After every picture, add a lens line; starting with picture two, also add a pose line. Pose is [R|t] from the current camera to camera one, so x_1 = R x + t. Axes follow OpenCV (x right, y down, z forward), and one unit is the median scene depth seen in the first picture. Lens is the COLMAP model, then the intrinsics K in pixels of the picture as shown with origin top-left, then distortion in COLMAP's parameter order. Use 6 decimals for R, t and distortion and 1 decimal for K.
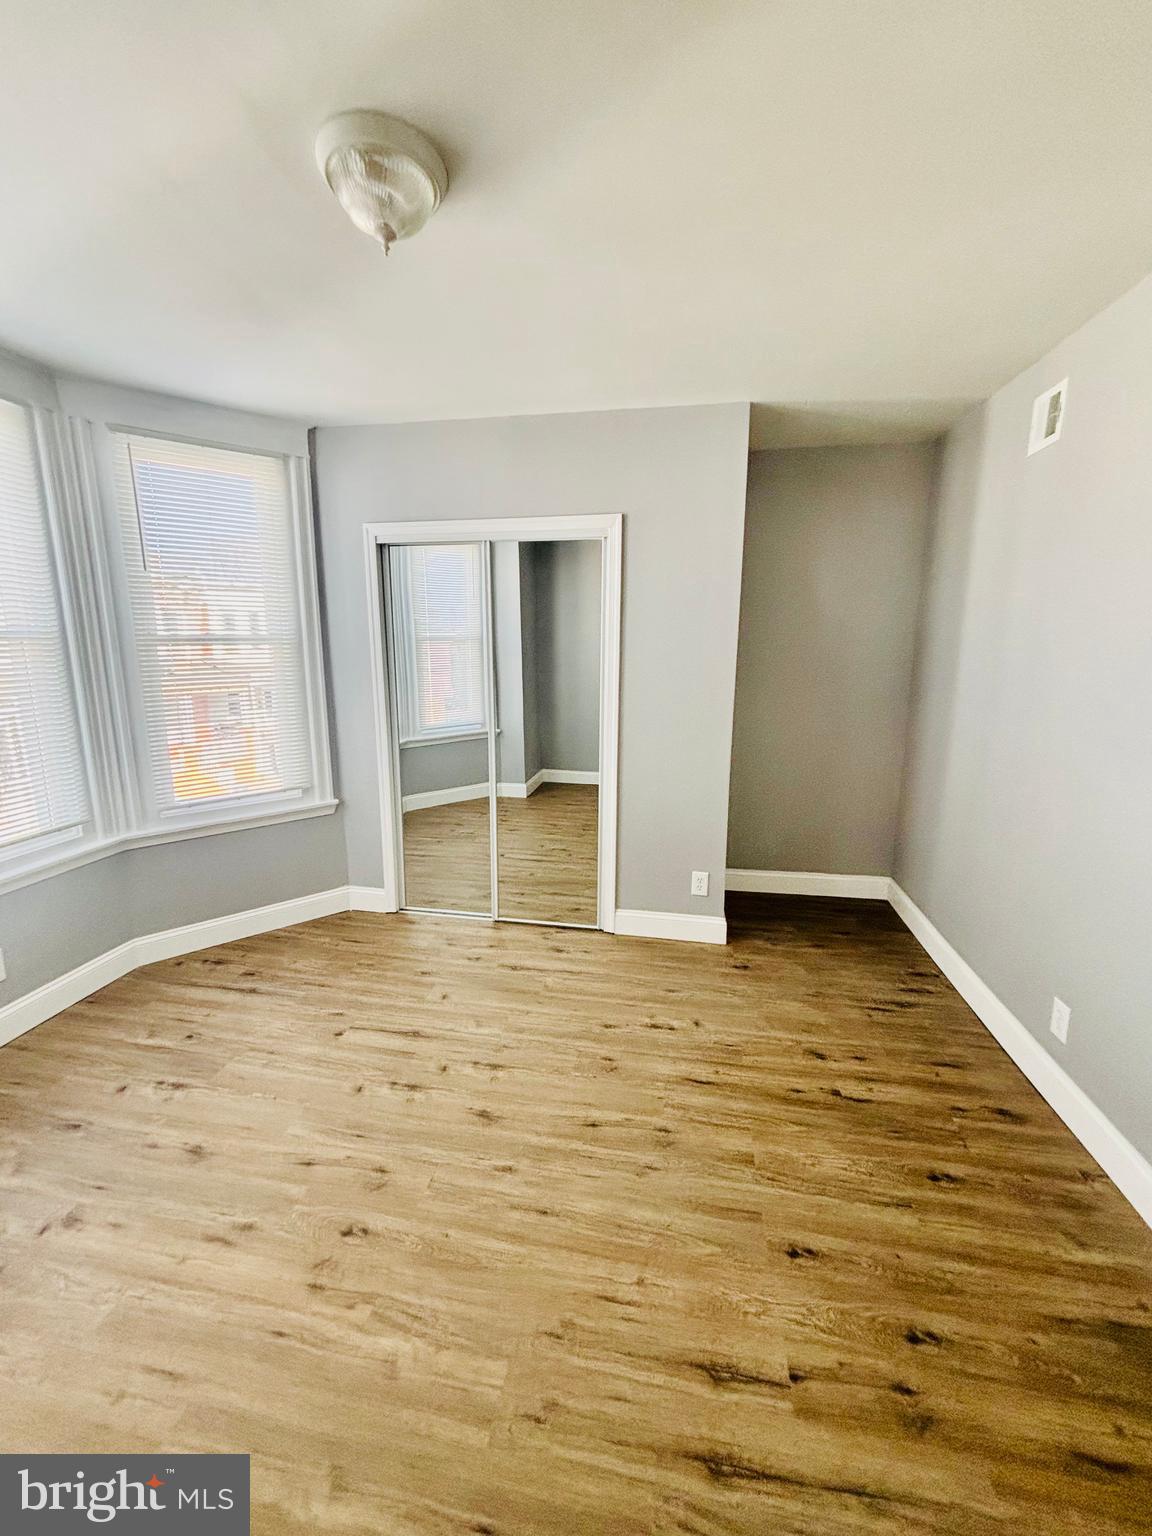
lens RADIAL K [[619.1, 0, 572.0], [0, 619.1, 762.5], [0, 0, 1]] dist [0.001218, 0.000013]
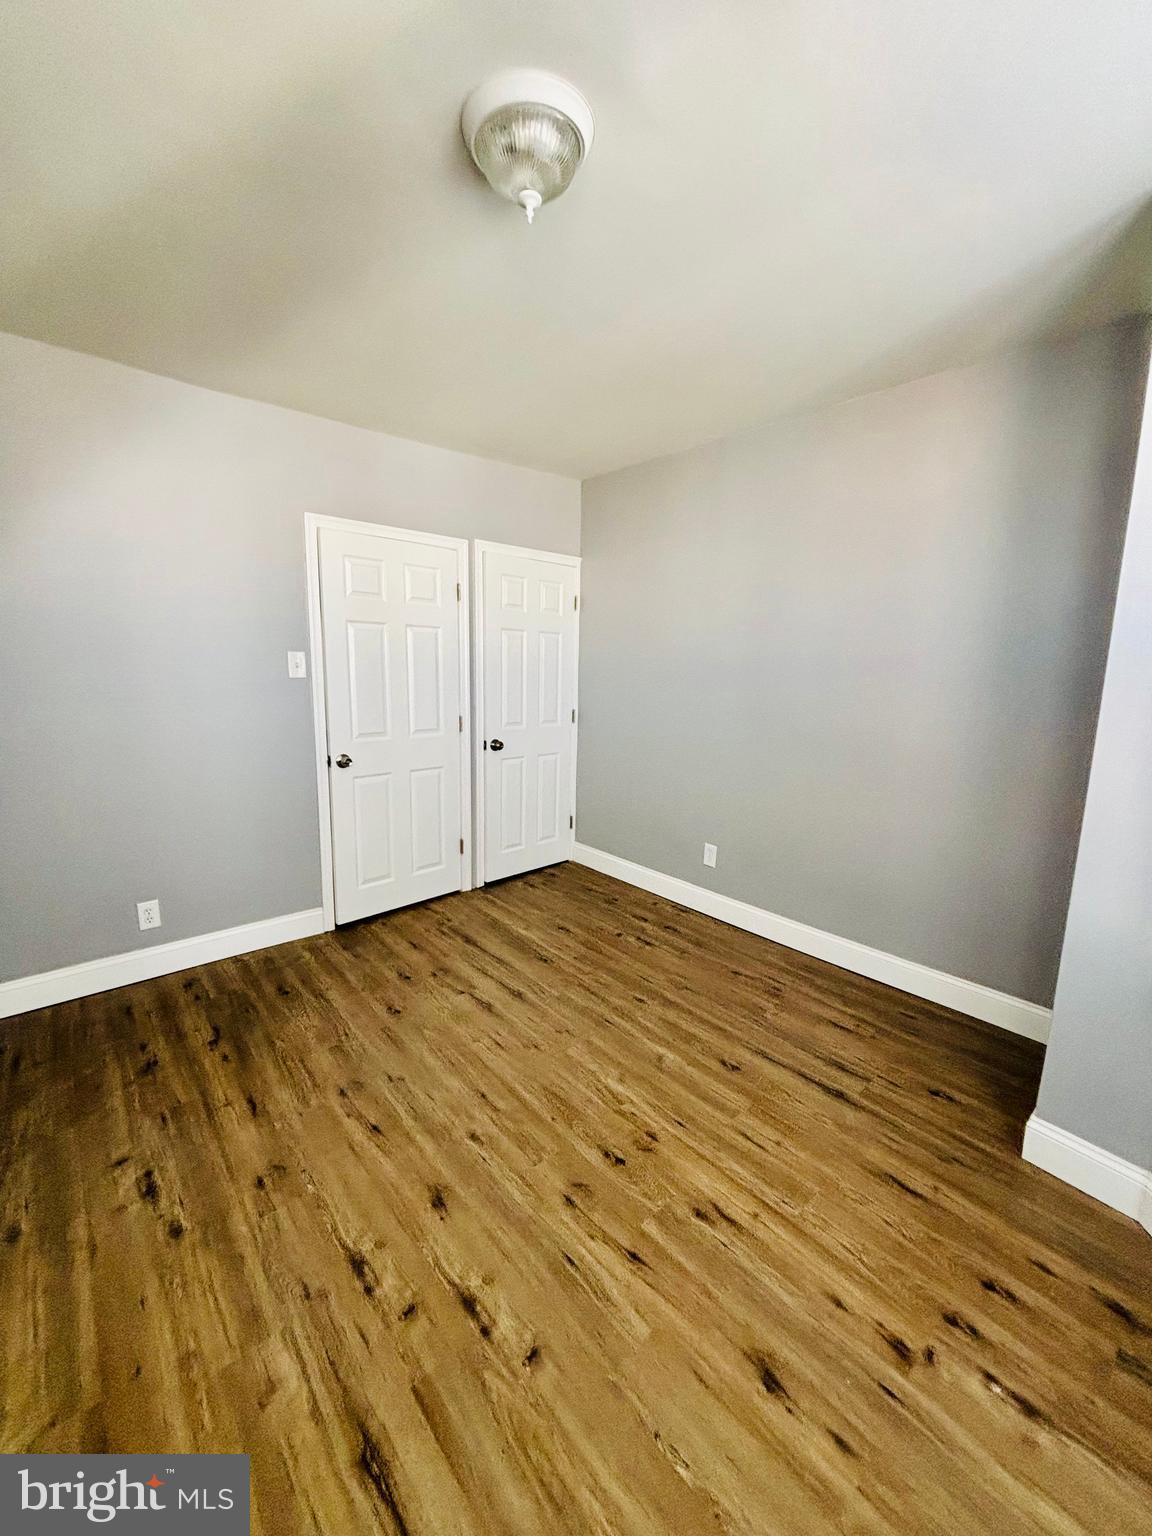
lens RADIAL K [[625.7, 0, 576.0], [0, 625.7, 768.0], [0, 0, 1]] dist [-0.012646, 0.007943]
pose [[-0.783255, -0.116975, 0.610597, -0.655185], [0.098595, 0.946339, 0.307769, -0.188903], [-0.613832, 0.301264, -0.729692, 1.200043]]
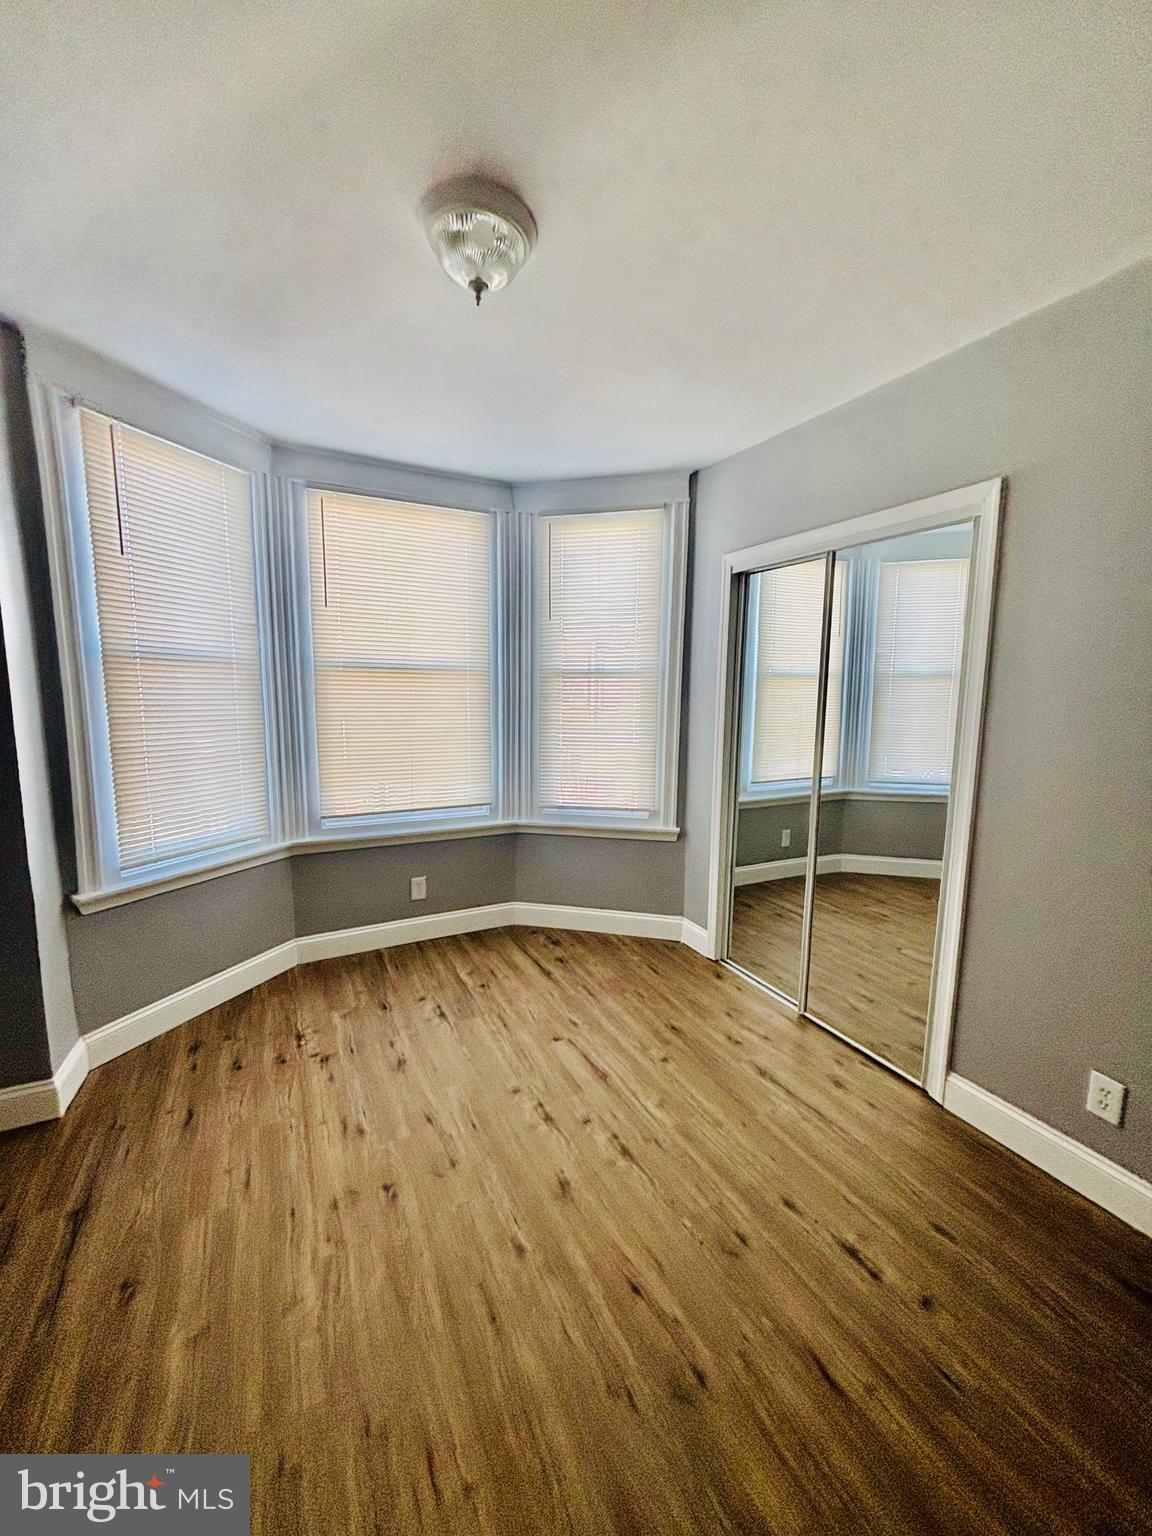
lens RADIAL K [[619.1, 0, 572.0], [0, 619.1, 762.5], [0, 0, 1]] dist [0.001218, 0.000013]
pose [[0.605954, 0.105790, -0.788434, 0.462126], [-0.161323, 0.986866, 0.008429, -0.041576], [0.778970, 0.122085, 0.615061, 0.349616]]
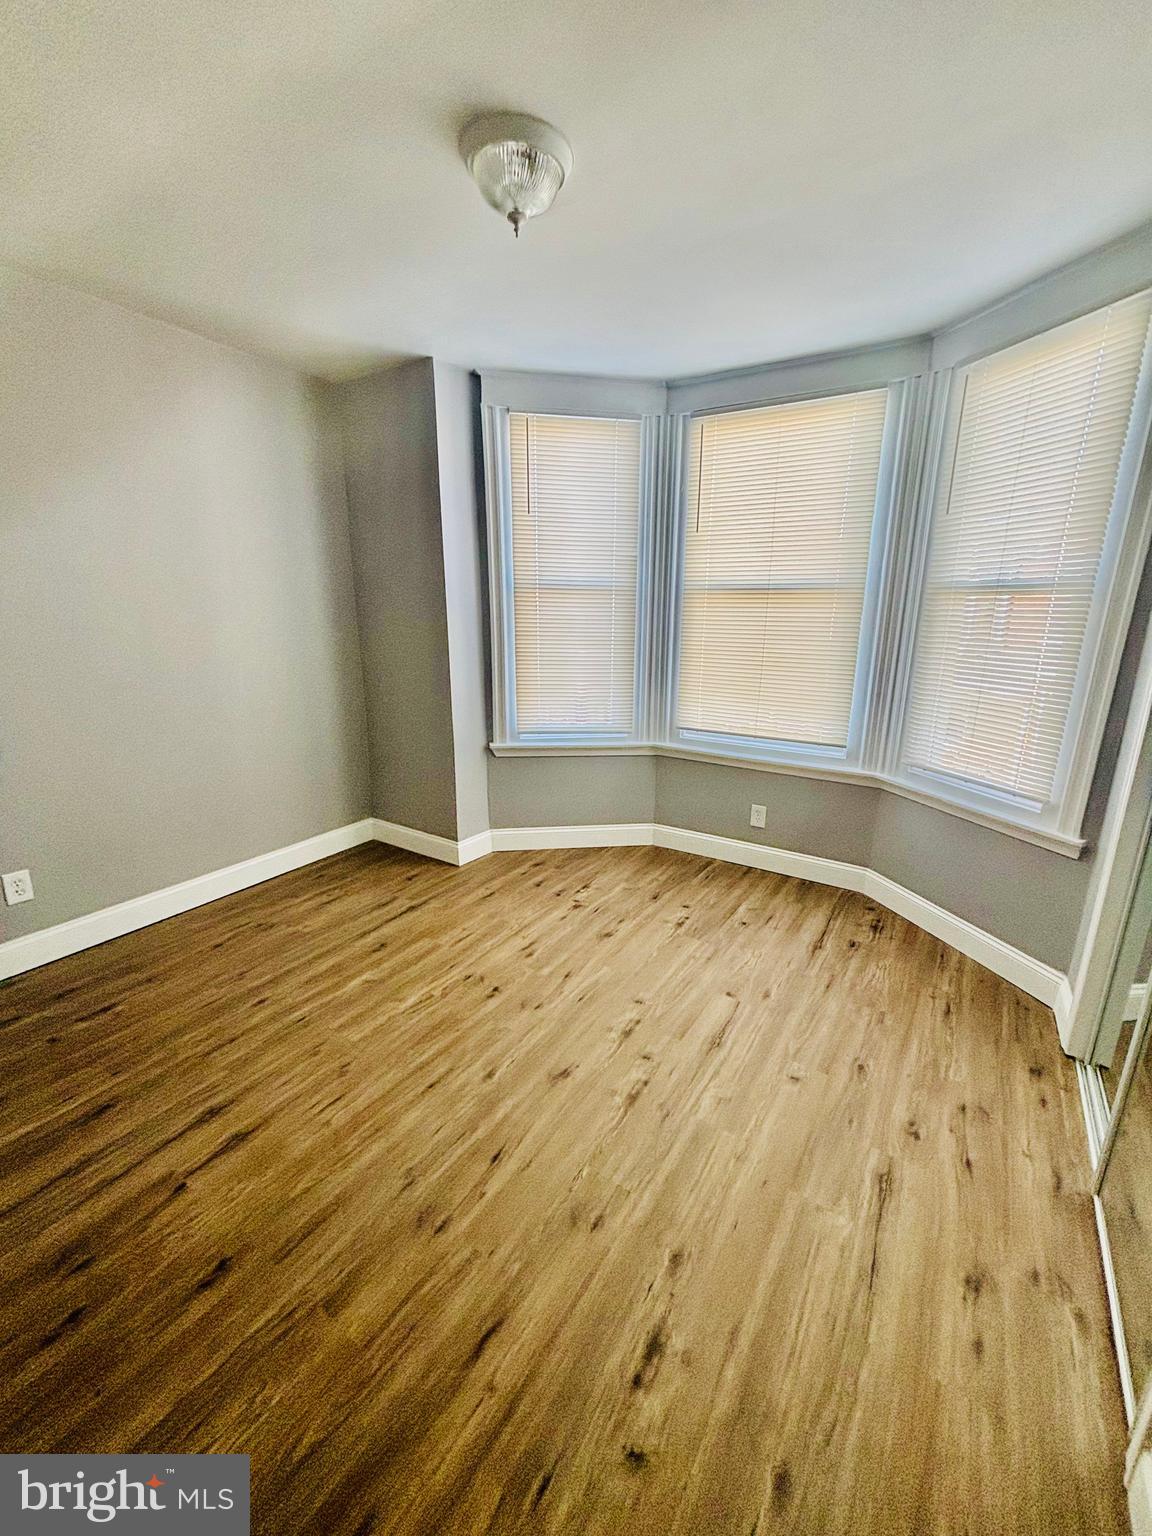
lens RADIAL K [[615.3, 0, 576.5], [0, 615.3, 762.0], [0, 0, 1]] dist [0.002423, 0.000135]
pose [[-0.380086, 0.233102, -0.895097, 0.558973], [-0.178272, 0.931117, 0.318182, -0.191113], [0.907609, 0.280507, -0.312349, 1.081710]]
